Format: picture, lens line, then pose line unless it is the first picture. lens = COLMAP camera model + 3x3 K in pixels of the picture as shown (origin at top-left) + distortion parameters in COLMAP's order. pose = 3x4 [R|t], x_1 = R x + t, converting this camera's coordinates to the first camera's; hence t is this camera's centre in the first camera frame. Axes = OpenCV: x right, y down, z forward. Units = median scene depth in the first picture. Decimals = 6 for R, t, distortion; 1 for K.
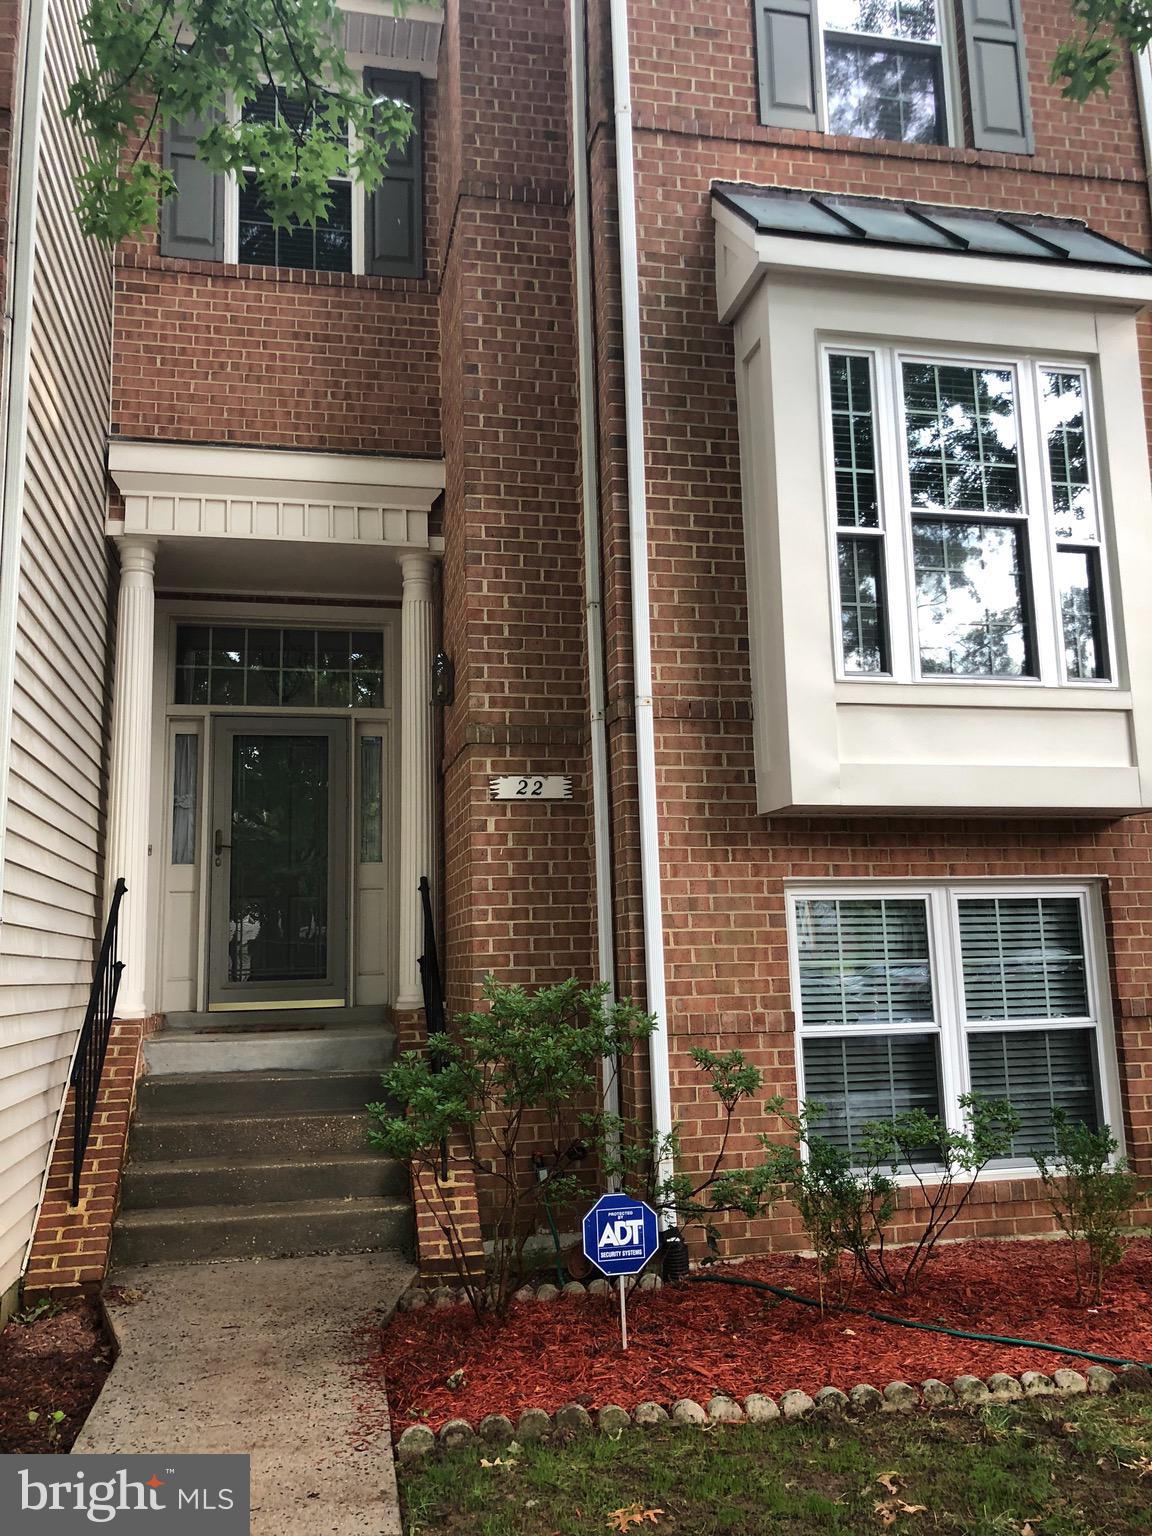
lens RADIAL K [[1261.0, 0, 576.0], [0, 1261.0, 768.0], [0, 0, 1]] dist [0.007603, 0.000866]
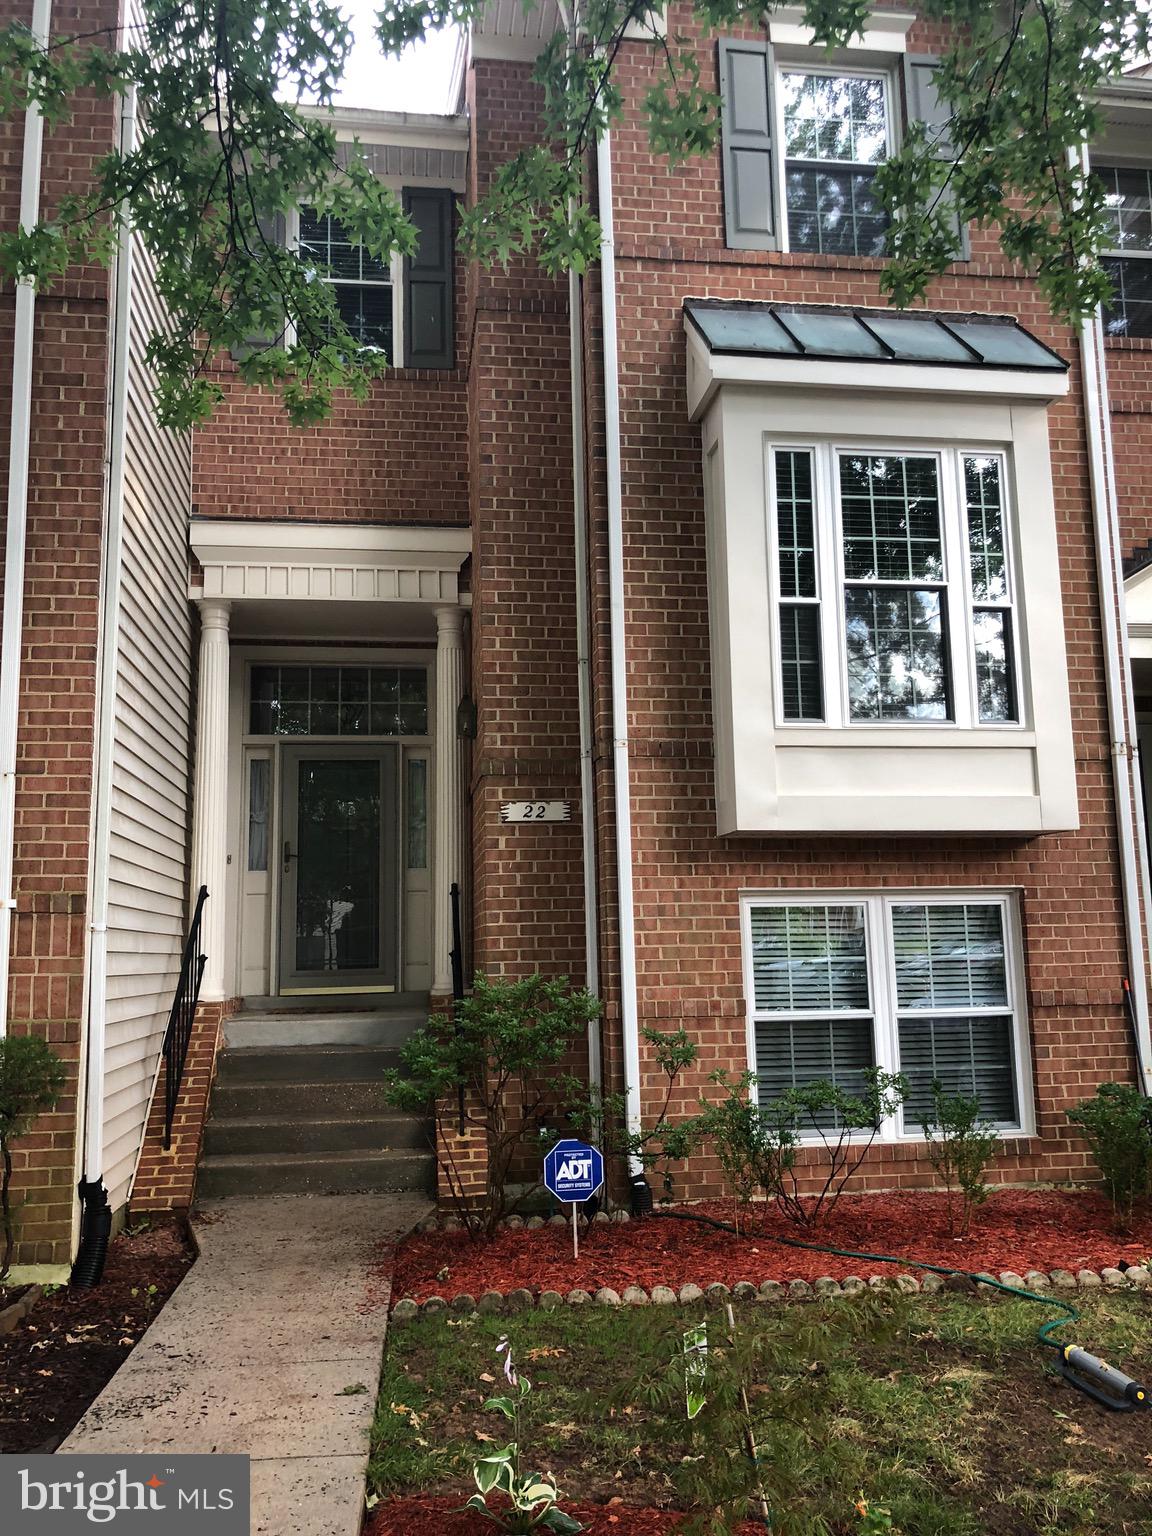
lens RADIAL K [[1259.9, 0, 579.4], [0, 1259.9, 772.4], [0, 0, 1]] dist [0.057732, -0.192238]
pose [[0.997544, -0.005445, -0.069835, 0.094272], [0.006518, 0.999864, 0.015155, -0.041796], [0.069743, -0.015573, 0.997443, -0.203610]]
